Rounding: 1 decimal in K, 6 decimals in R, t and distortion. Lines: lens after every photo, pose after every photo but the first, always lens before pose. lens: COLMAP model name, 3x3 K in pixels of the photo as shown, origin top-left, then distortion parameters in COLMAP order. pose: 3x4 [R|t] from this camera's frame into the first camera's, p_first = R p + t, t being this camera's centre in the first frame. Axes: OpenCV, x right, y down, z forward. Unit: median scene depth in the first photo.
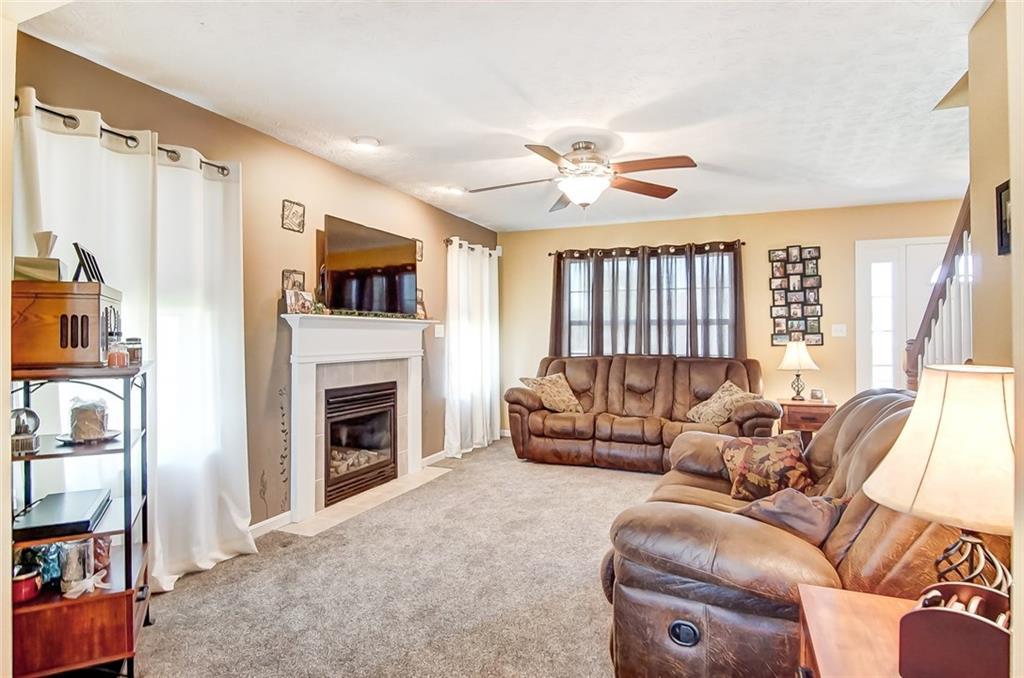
lens RADIAL K [[557.6, 0, 512.7], [0, 557.6, 333.5], [0, 0, 1]] dist [-0.023894, 0.003524]
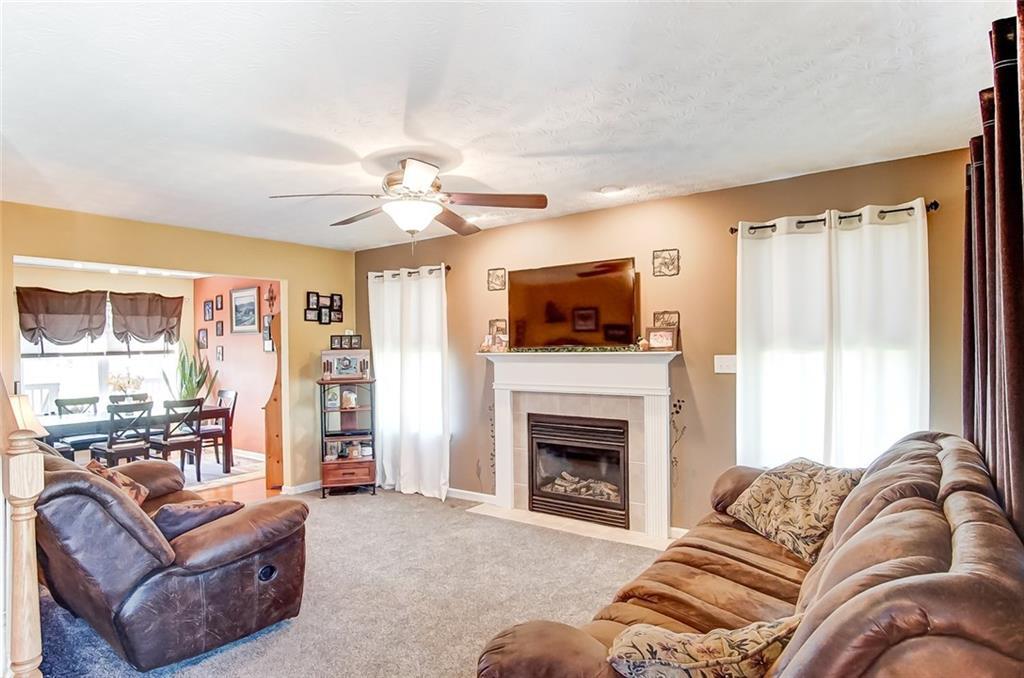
lens RADIAL K [[604.3, 0, 507.2], [0, 604.3, 347.6], [0, 0, 1]] dist [-0.016538, 0.001497]
pose [[-0.256968, 0.011765, -0.966348, 0.910252], [0.020765, 0.999762, 0.006650, -0.048680], [0.966197, -0.018358, -0.257151, 1.256069]]
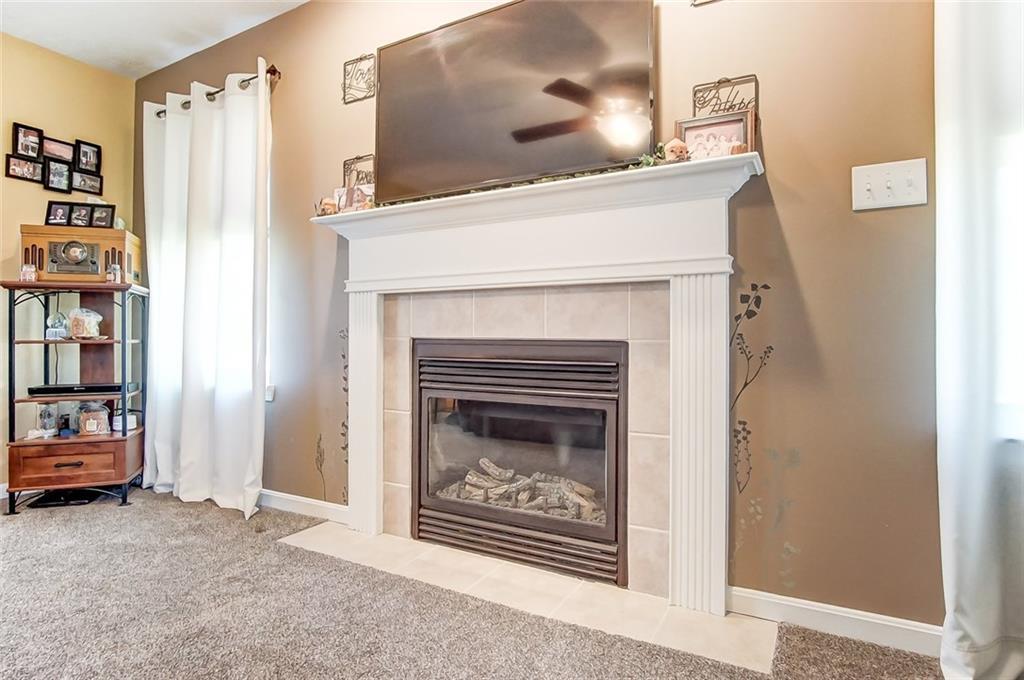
lens RADIAL K [[558.3, 0, 514.3], [0, 558.3, 334.2], [0, 0, 1]] dist [-0.026599, 0.007533]
pose [[-0.132985, -0.005265, -0.991104, 0.227809], [0.004216, 0.999974, -0.005878, 0.097559], [0.991109, -0.004960, -0.132960, 1.149112]]
